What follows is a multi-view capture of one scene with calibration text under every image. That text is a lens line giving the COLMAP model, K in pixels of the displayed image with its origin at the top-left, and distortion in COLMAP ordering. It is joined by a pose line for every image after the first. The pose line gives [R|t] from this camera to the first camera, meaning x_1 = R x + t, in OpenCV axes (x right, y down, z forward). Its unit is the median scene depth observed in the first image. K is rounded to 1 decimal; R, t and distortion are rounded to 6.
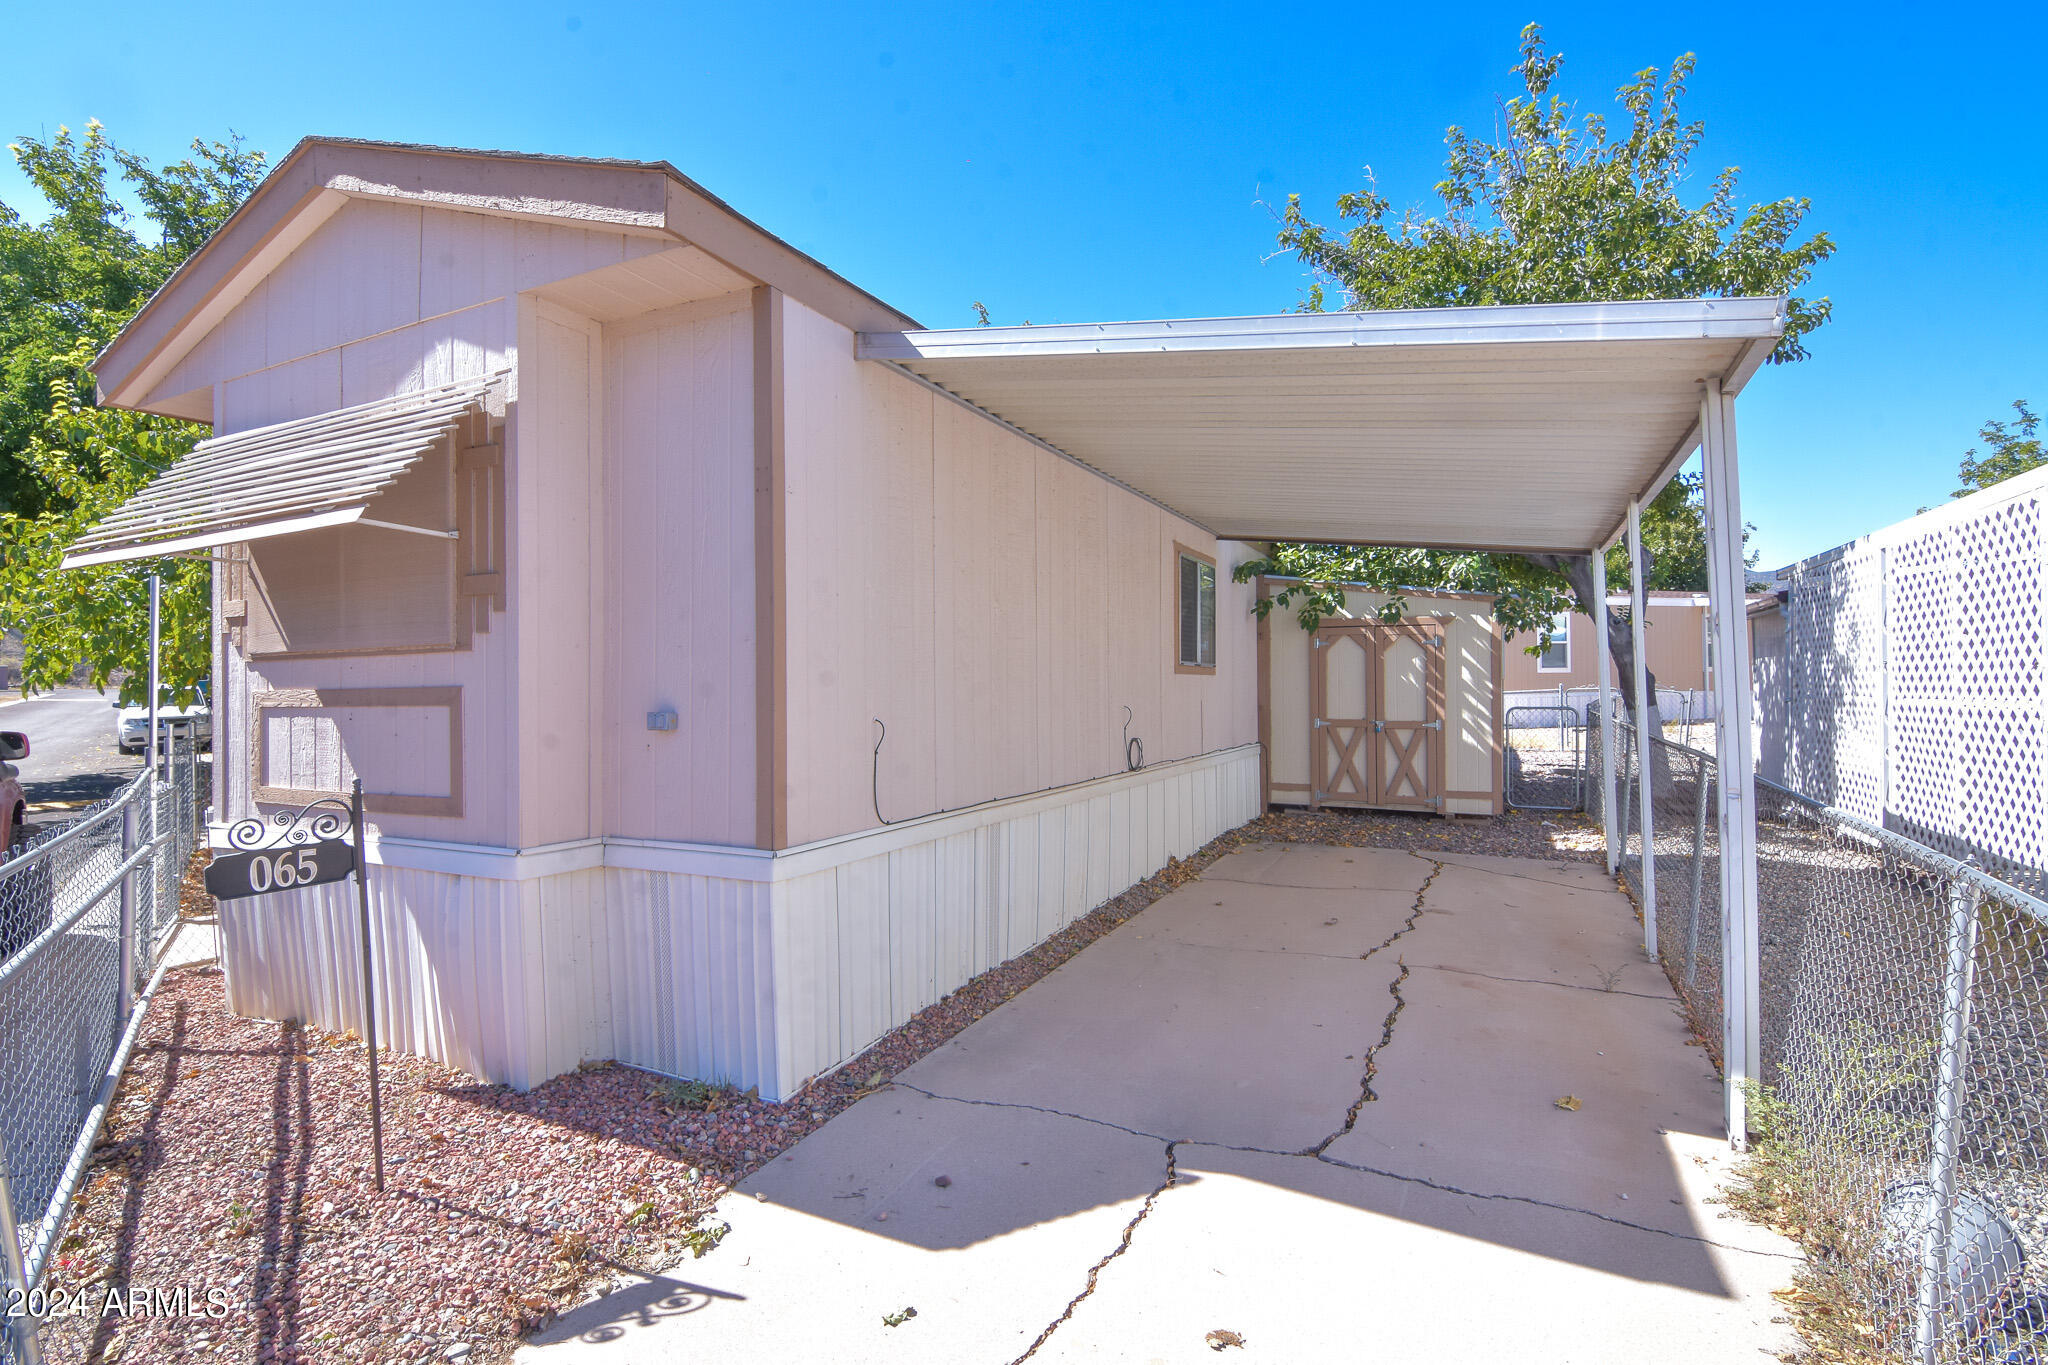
lens RADIAL K [[986.1, 0, 1014.4], [0, 986.1, 682.2], [0, 0, 1]] dist [-0.000986, -0.015493]
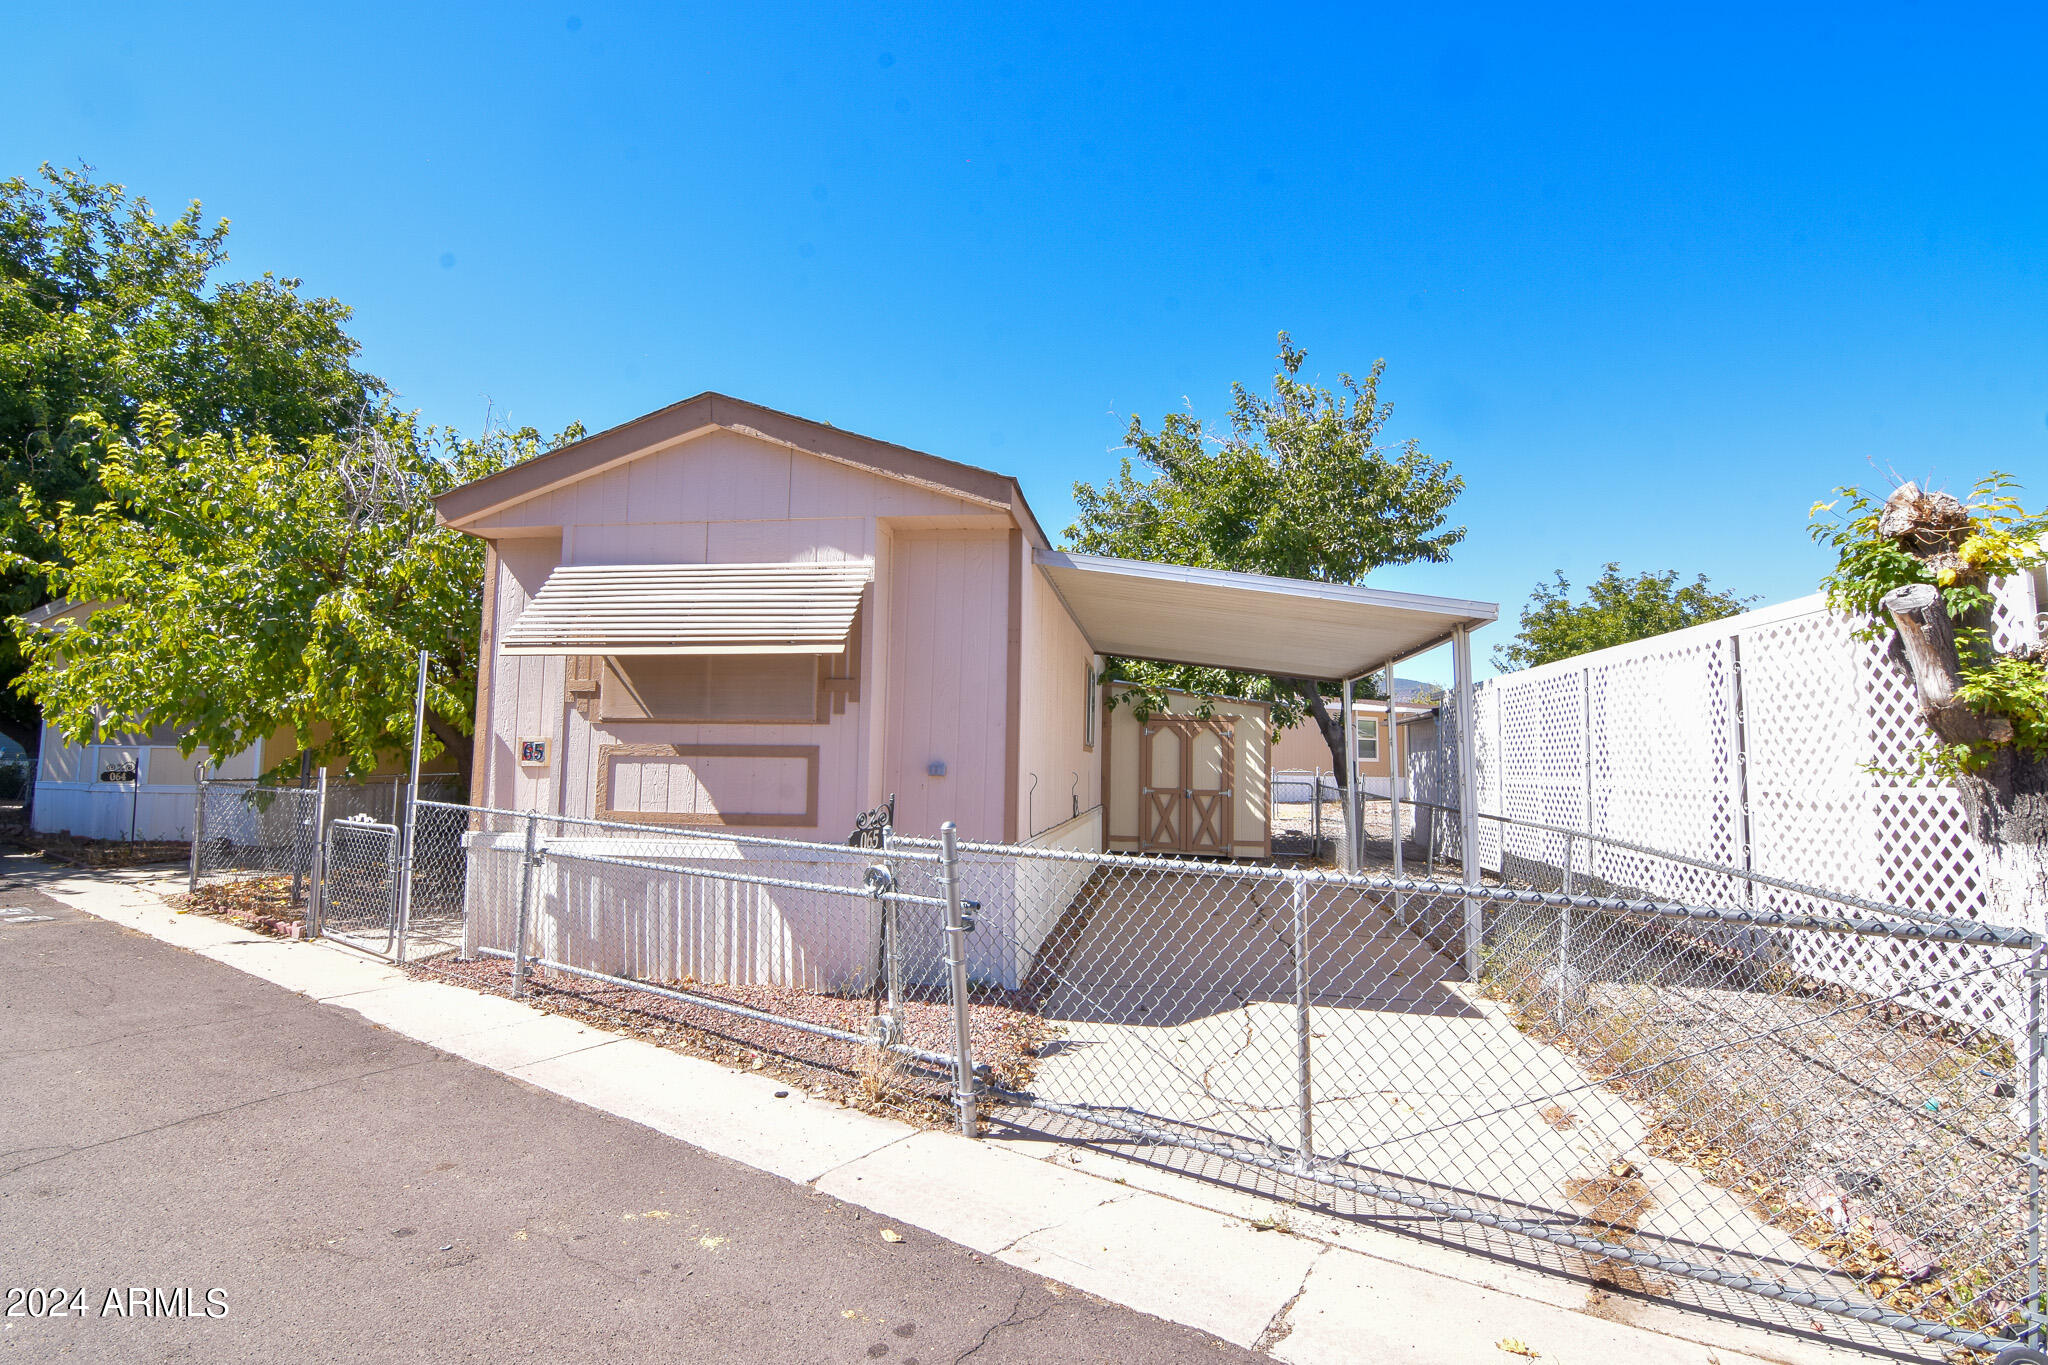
lens RADIAL K [[986.1, 0, 1014.4], [0, 986.1, 682.2], [0, 0, 1]] dist [-0.000986, -0.015493]
pose [[0.953717, 0.051210, 0.296312, -0.286160], [-0.028234, 0.996289, -0.081310, 0.008755], [-0.299377, 0.069180, 0.951624, -0.255170]]
